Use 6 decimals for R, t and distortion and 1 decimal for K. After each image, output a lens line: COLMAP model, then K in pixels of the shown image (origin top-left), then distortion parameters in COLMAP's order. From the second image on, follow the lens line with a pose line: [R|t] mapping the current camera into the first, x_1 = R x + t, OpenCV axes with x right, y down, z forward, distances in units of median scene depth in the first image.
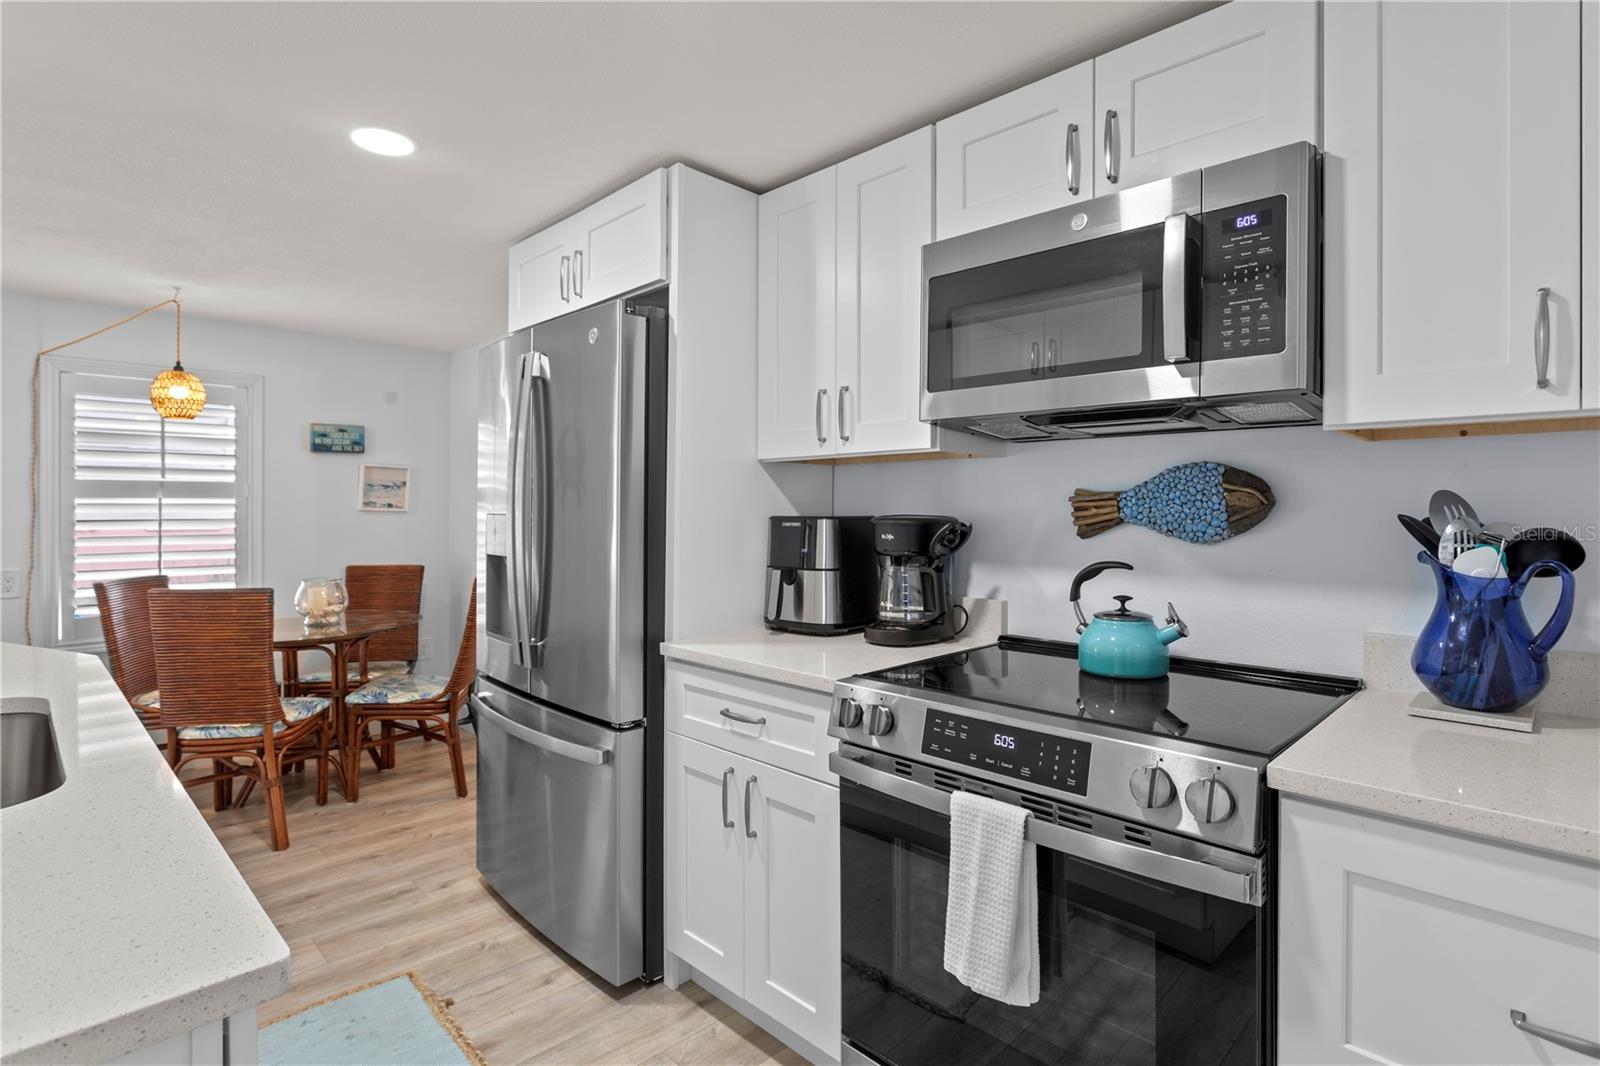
lens RADIAL K [[794.8, 0, 804.9], [0, 794.8, 506.9], [0, 0, 1]] dist [-0.020478, 0.007062]
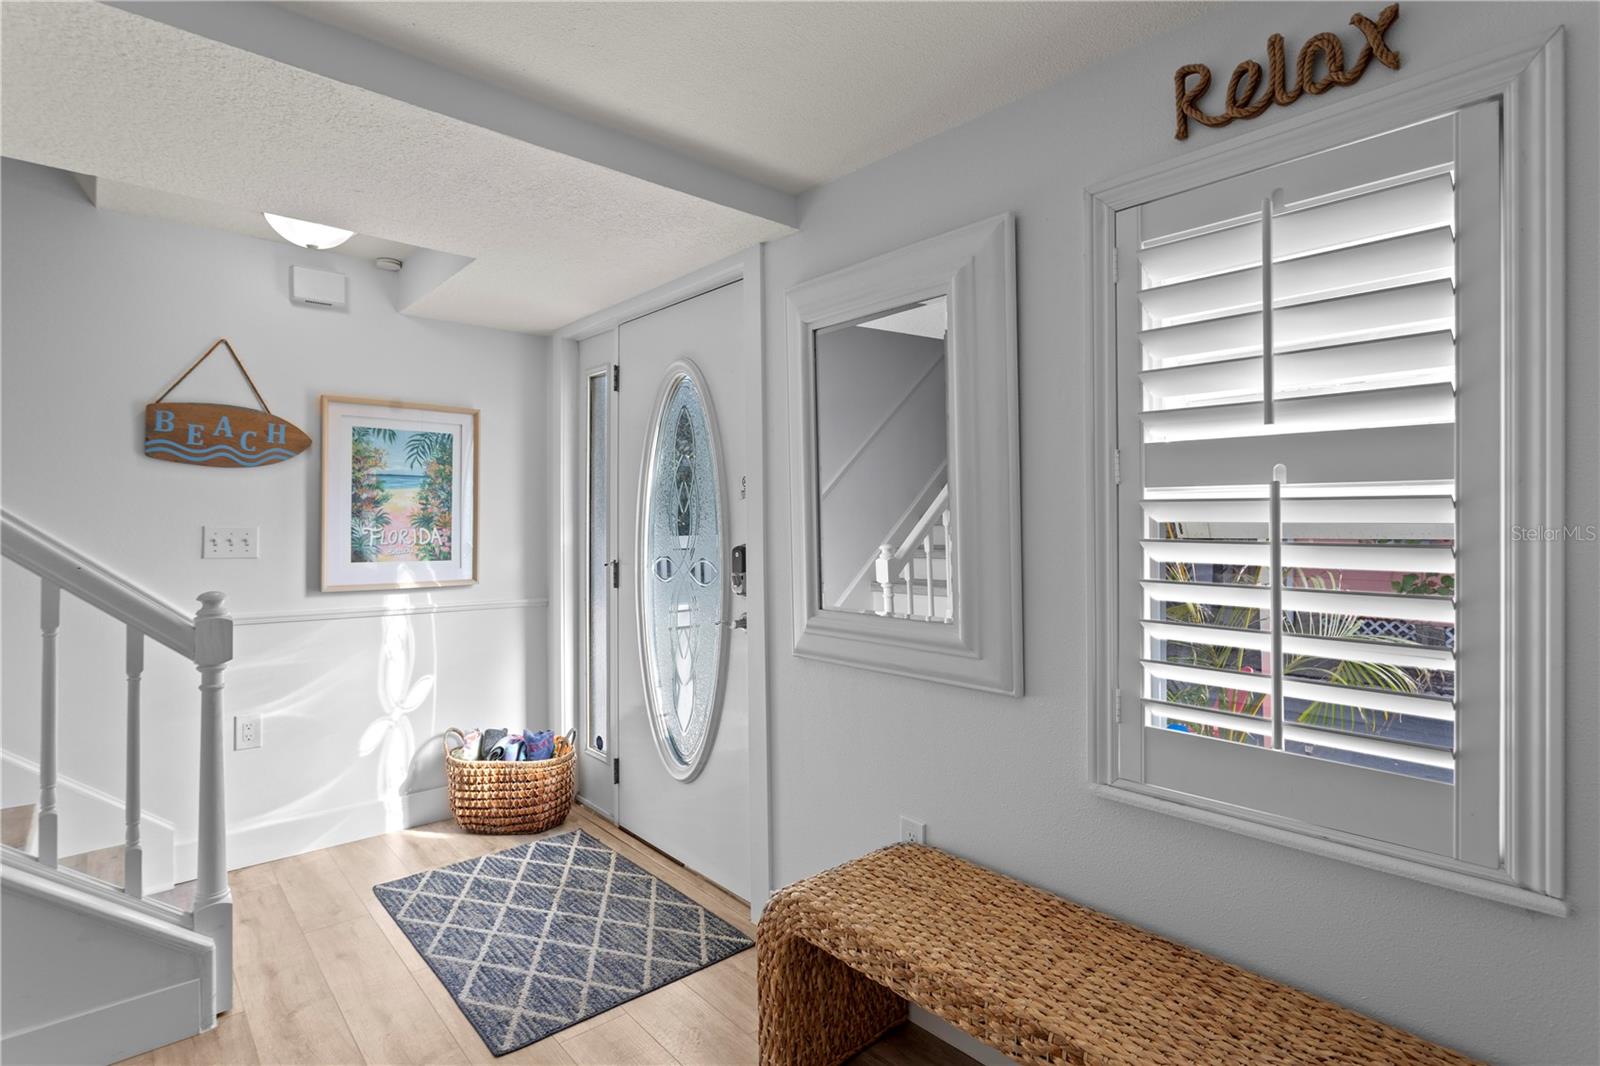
lens RADIAL K [[794.8, 0, 805.6], [0, 794.8, 524.5], [0, 0, 1]] dist [-0.020478, 0.007062]
pose [[-0.055927, 0.014922, -0.998323, -0.555737], [-0.006541, 0.999861, 0.015312, 0.006110], [0.998413, 0.007387, -0.055822, 1.036107]]
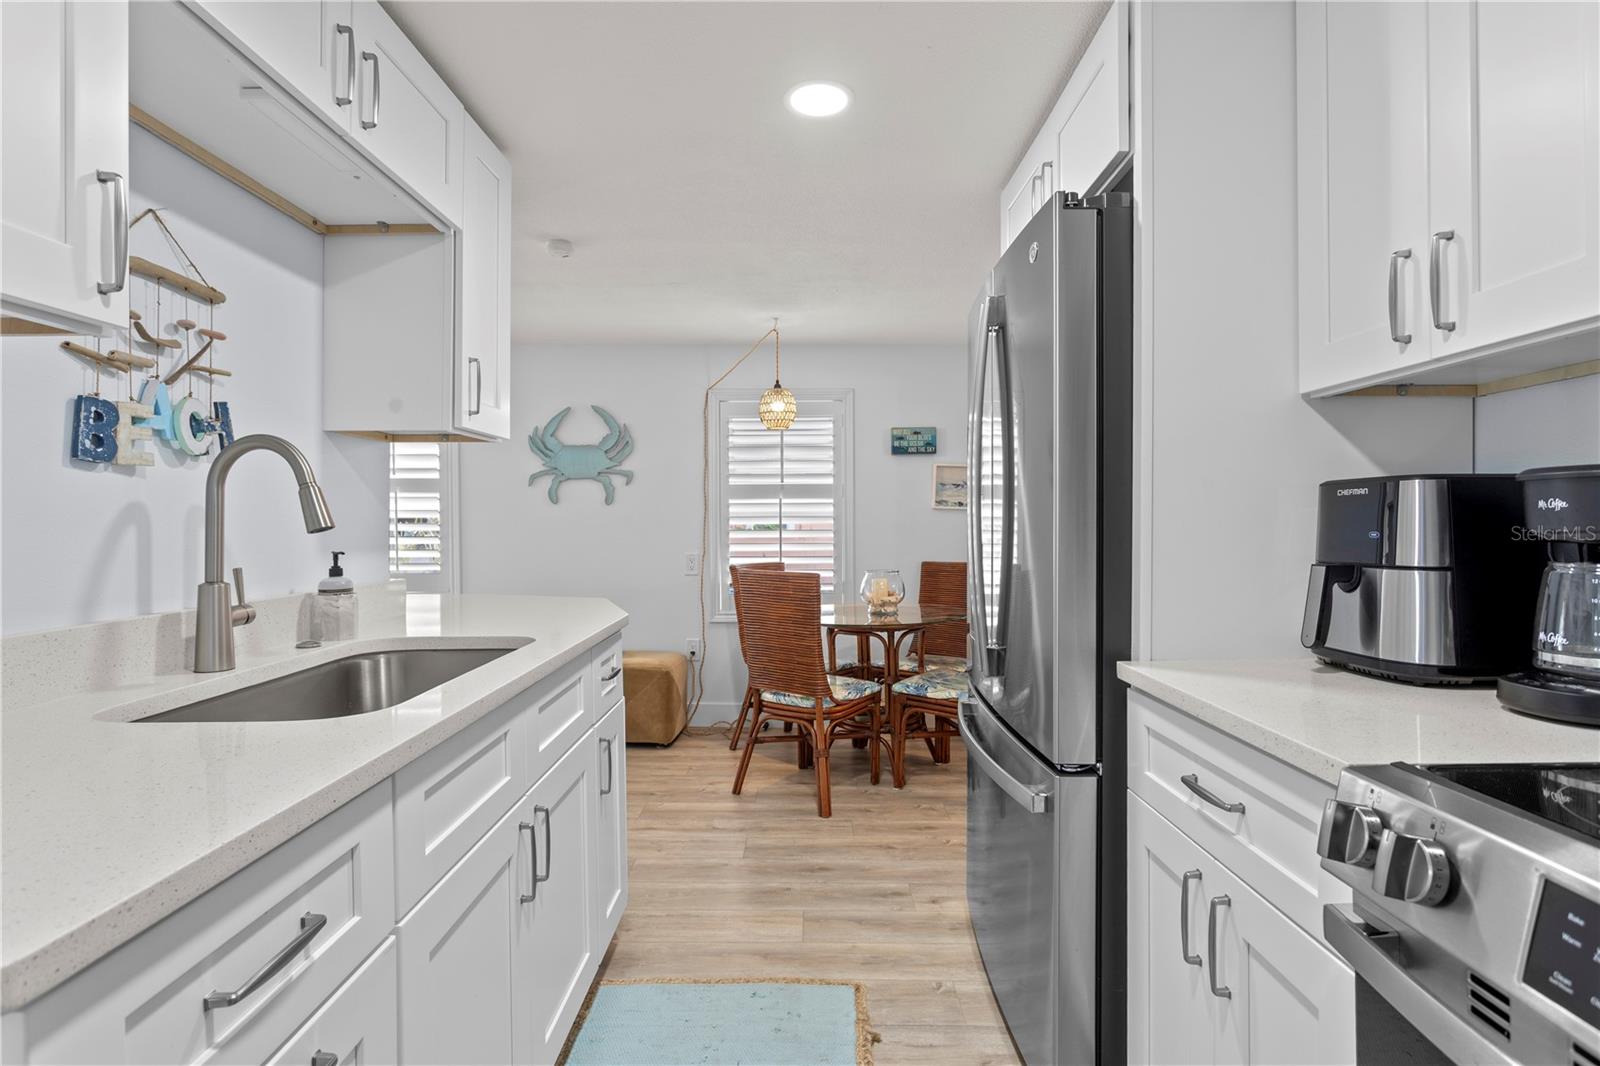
lens RADIAL K [[794.8, 0, 797.4], [0, 794.8, 515.8], [0, 0, 1]] dist [-0.020478, 0.007062]
pose [[0.701046, -0.008773, -0.713062, 0.084647], [0.004676, 0.999959, -0.007706, 0.031786], [0.713100, 0.002068, 0.701059, 0.210692]]
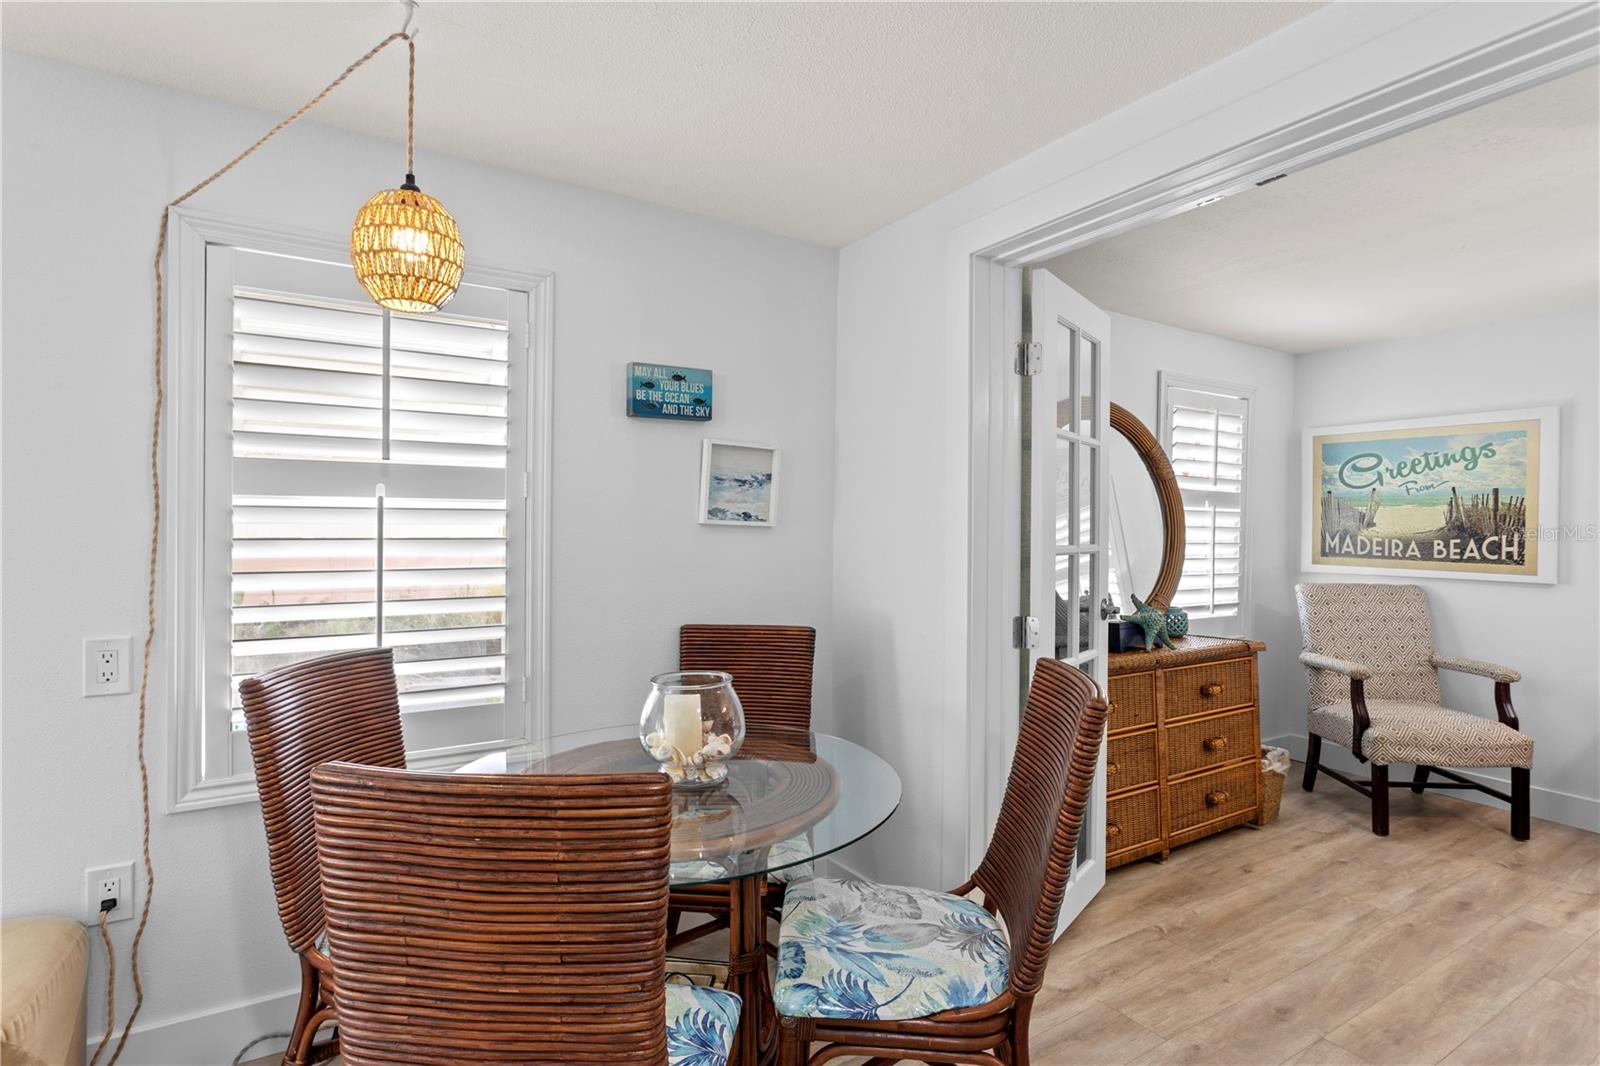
lens RADIAL K [[794.8, 0, 811.0], [0, 794.8, 527.2], [0, 0, 1]] dist [-0.020478, 0.007062]
pose [[0.976676, 0.009703, -0.214500, -0.555064], [-0.008918, 0.999950, 0.004630, 0.005051], [0.214534, -0.002609, 0.976713, 0.711177]]
